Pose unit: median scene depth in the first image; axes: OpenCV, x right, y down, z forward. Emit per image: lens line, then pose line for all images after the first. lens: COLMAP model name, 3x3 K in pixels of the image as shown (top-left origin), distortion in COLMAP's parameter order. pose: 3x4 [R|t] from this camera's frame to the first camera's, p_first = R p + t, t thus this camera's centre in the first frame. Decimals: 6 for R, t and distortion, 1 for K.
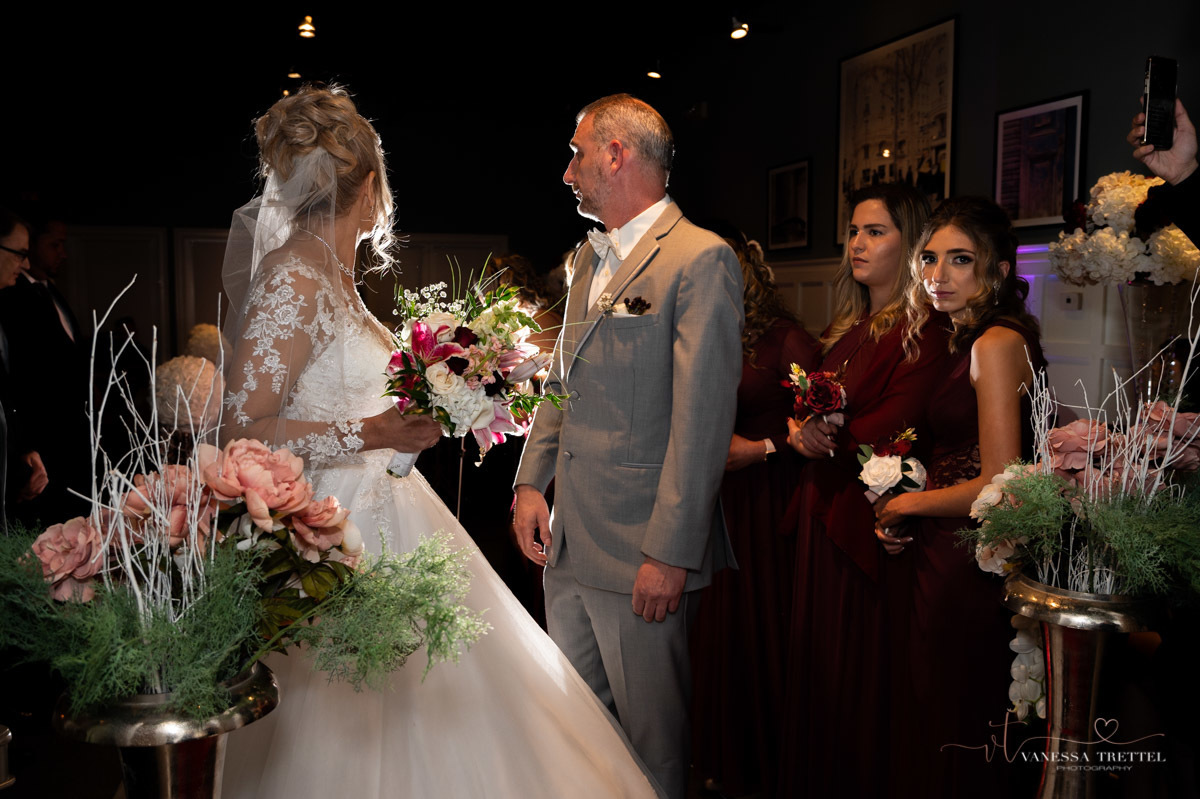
lens RADIAL K [[1096.9, 0, 604.6], [0, 1096.9, 402.6], [0, 0, 1]] dist [-0.030269, 0.016810]
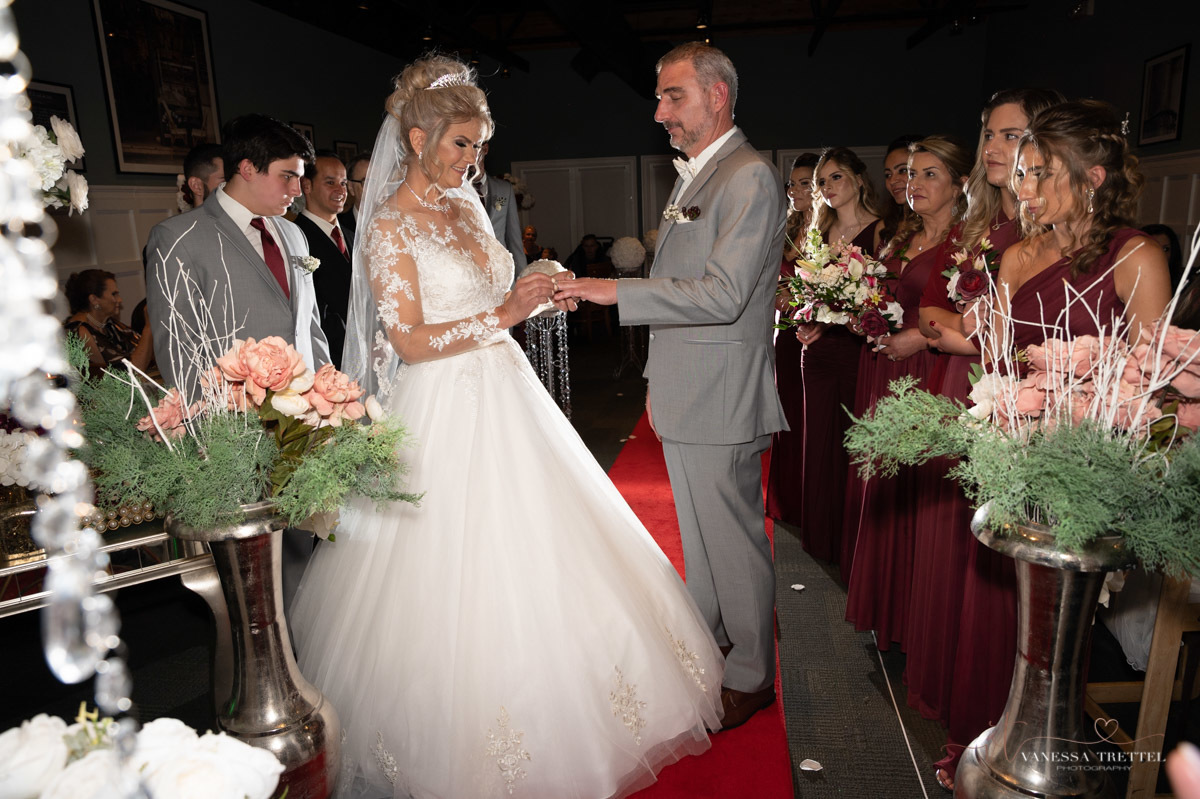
lens RADIAL K [[878.3, 0, 594.9], [0, 878.3, 405.3], [0, 0, 1]] dist [-0.092240, 0.077326]
pose [[0.872459, 0.068303, -0.483890, 0.325602], [-0.002136, 0.990708, 0.135990, -0.020299], [0.488682, -0.117612, 0.864498, 0.125290]]
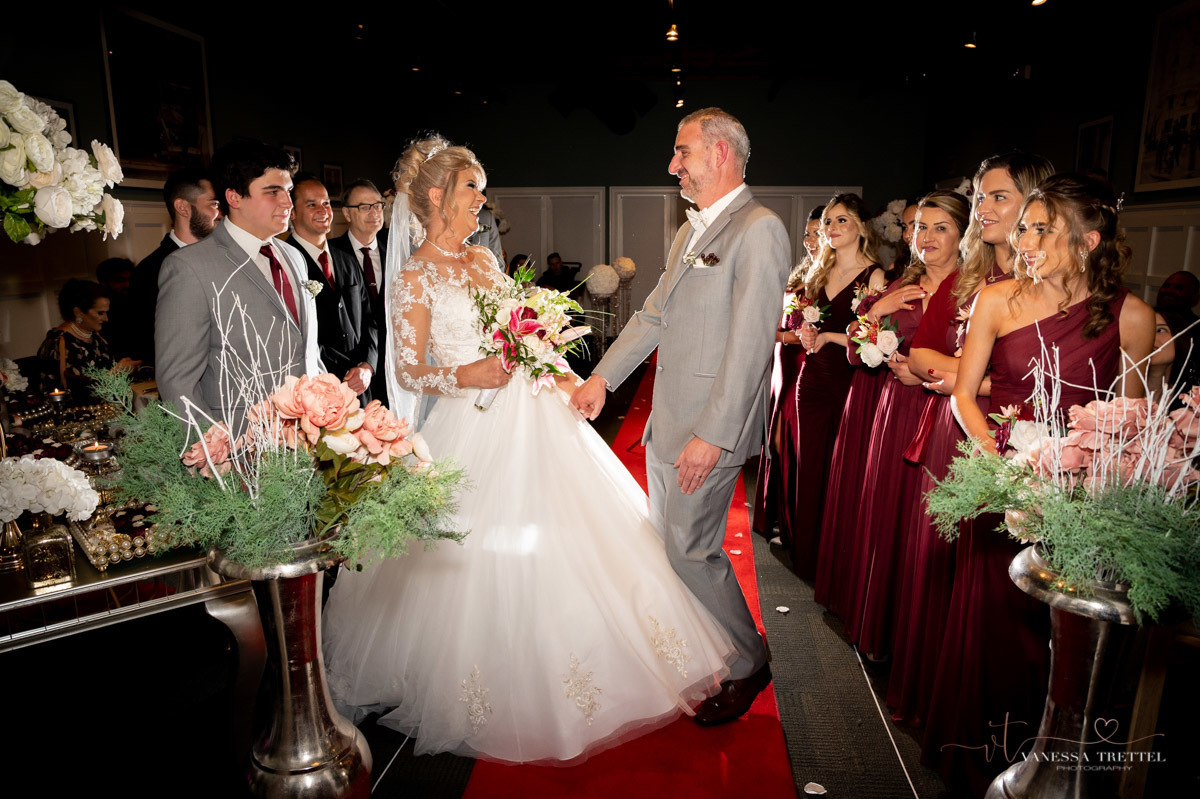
lens RADIAL K [[829.0, 0, 596.4], [0, 829.0, 398.7], [0, 0, 1]] dist [-0.106553, 0.076900]
pose [[0.898601, 0.079580, -0.431490, 0.247370], [-0.033453, 0.992978, 0.113469, -0.038616], [0.437491, -0.087529, 0.894953, 0.116620]]
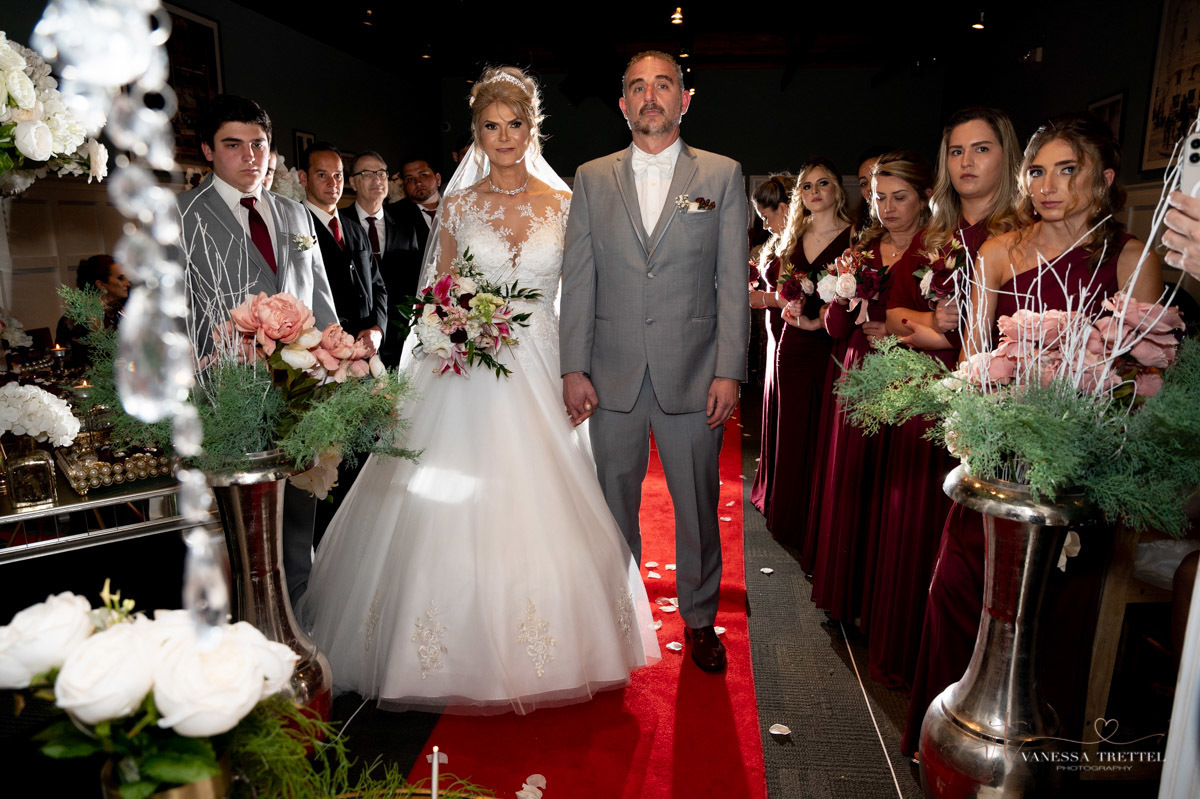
lens RADIAL K [[829.0, 0, 595.6], [0, 829.0, 403.1], [0, 0, 1]] dist [-0.106553, 0.076900]
pose [[0.885091, 0.085147, -0.457563, 0.312380], [-0.034302, 0.992383, 0.118318, 0.017012], [0.464152, -0.089027, 0.881270, 0.119397]]
